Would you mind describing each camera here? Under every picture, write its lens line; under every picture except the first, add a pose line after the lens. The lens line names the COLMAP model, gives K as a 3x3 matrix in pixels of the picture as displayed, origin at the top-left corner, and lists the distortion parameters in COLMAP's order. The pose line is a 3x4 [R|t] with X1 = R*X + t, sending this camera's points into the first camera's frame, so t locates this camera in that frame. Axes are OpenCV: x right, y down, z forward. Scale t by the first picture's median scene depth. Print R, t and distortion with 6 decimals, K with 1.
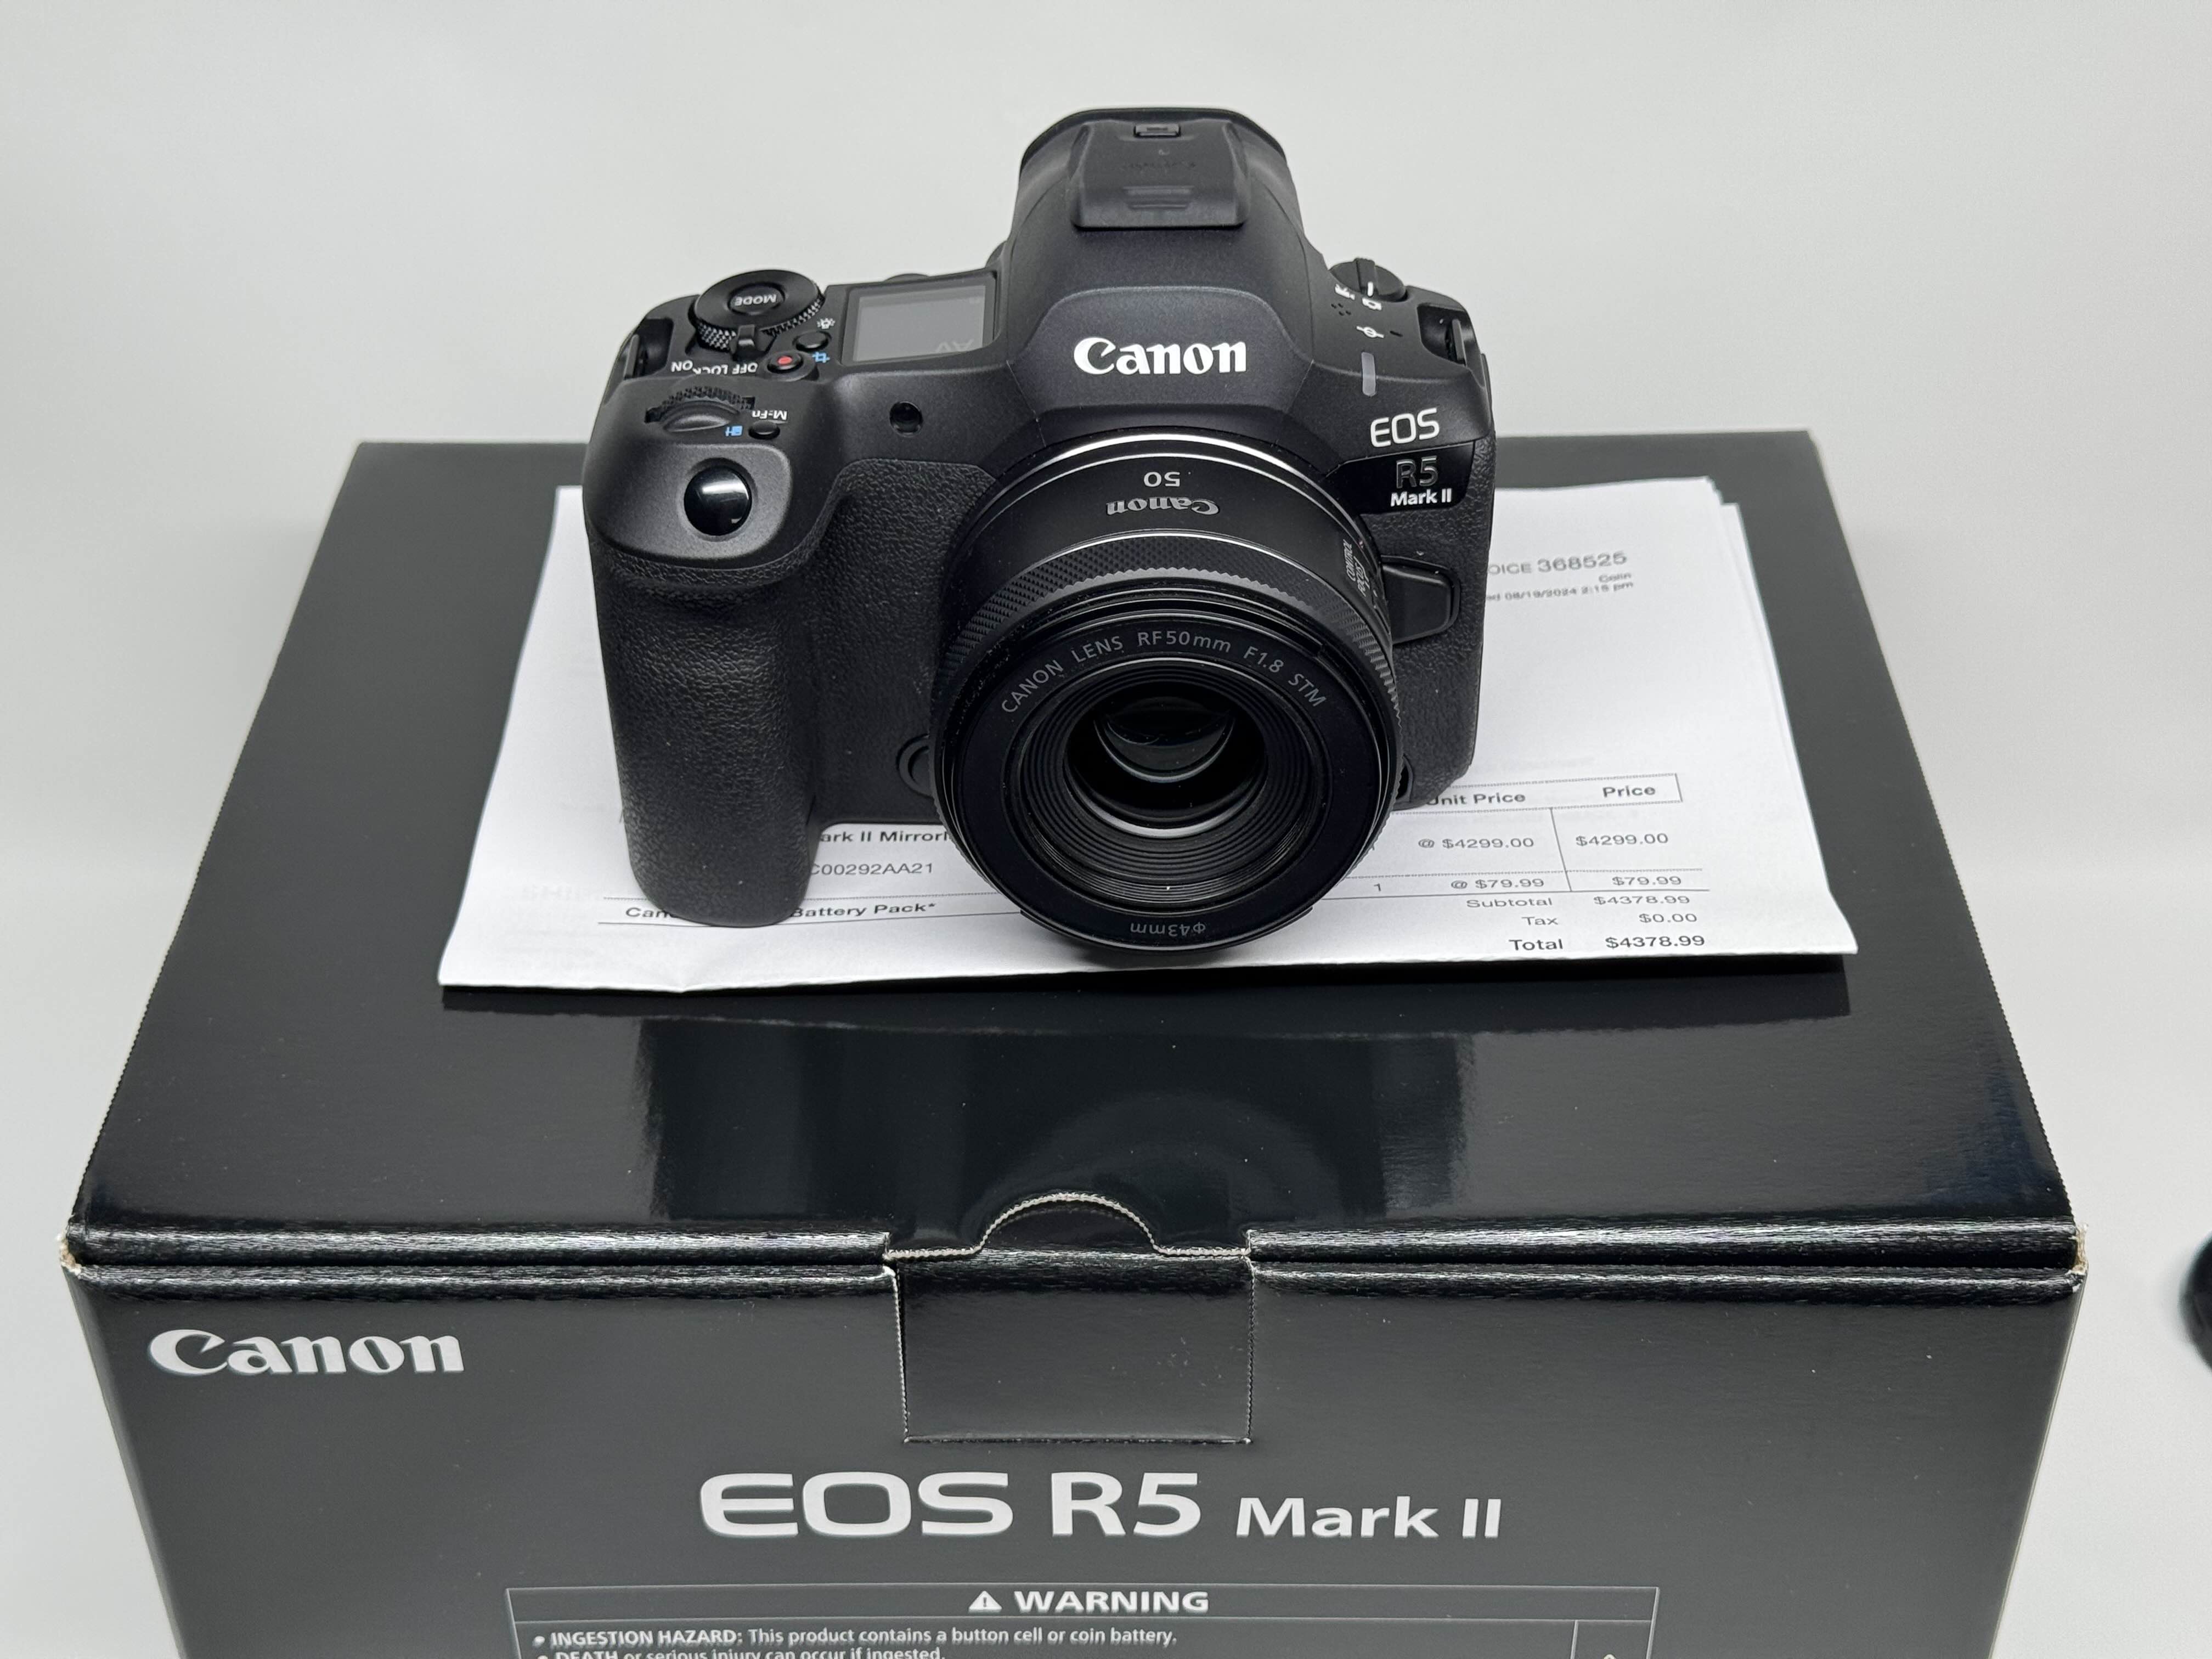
lens RADIAL K [[3259.3, 0, 1108.1], [0, 3259.3, 816.8], [0, 0, 1]] dist [0.086183, 0.000000]
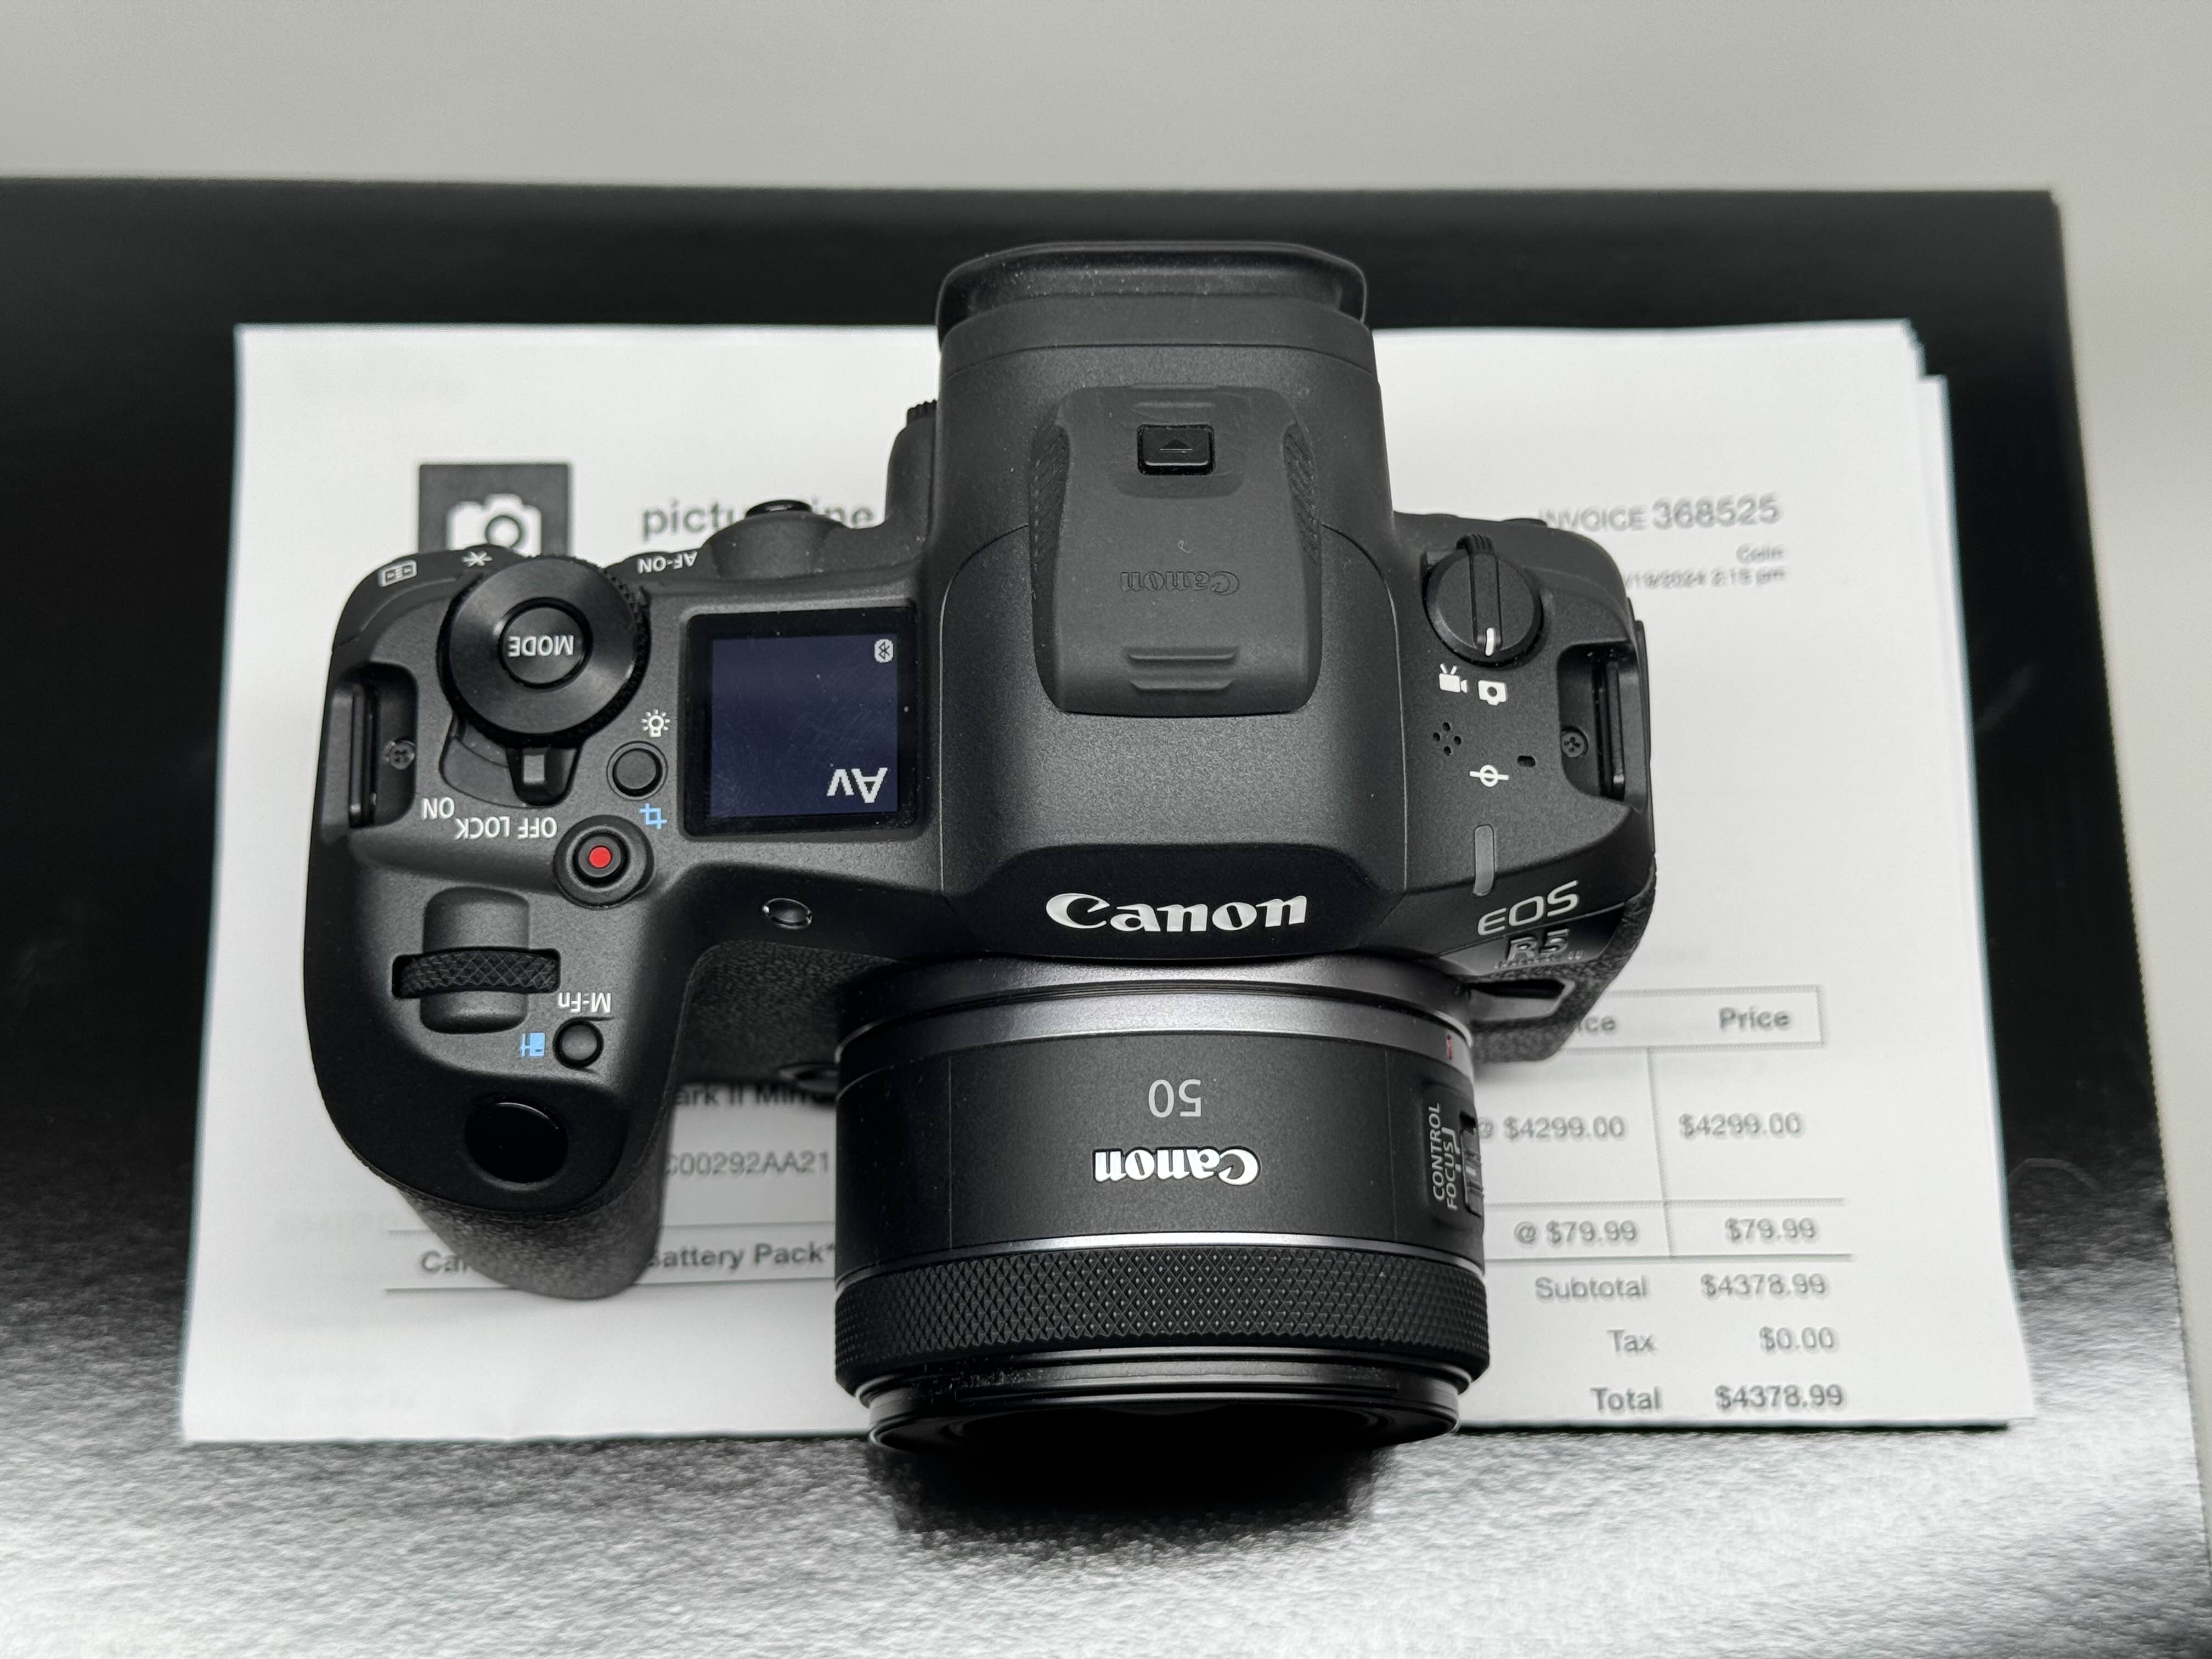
lens RADIAL K [[3259.3, 0, 1096.1], [0, 3259.3, 843.2], [0, 0, 1]] dist [0.086183, 0.000000]
pose [[0.998566, -0.005471, 0.053260, -0.034384], [-0.026741, 0.810840, 0.584656, -0.522881], [-0.046384, -0.585242, 0.809531, 0.465204]]
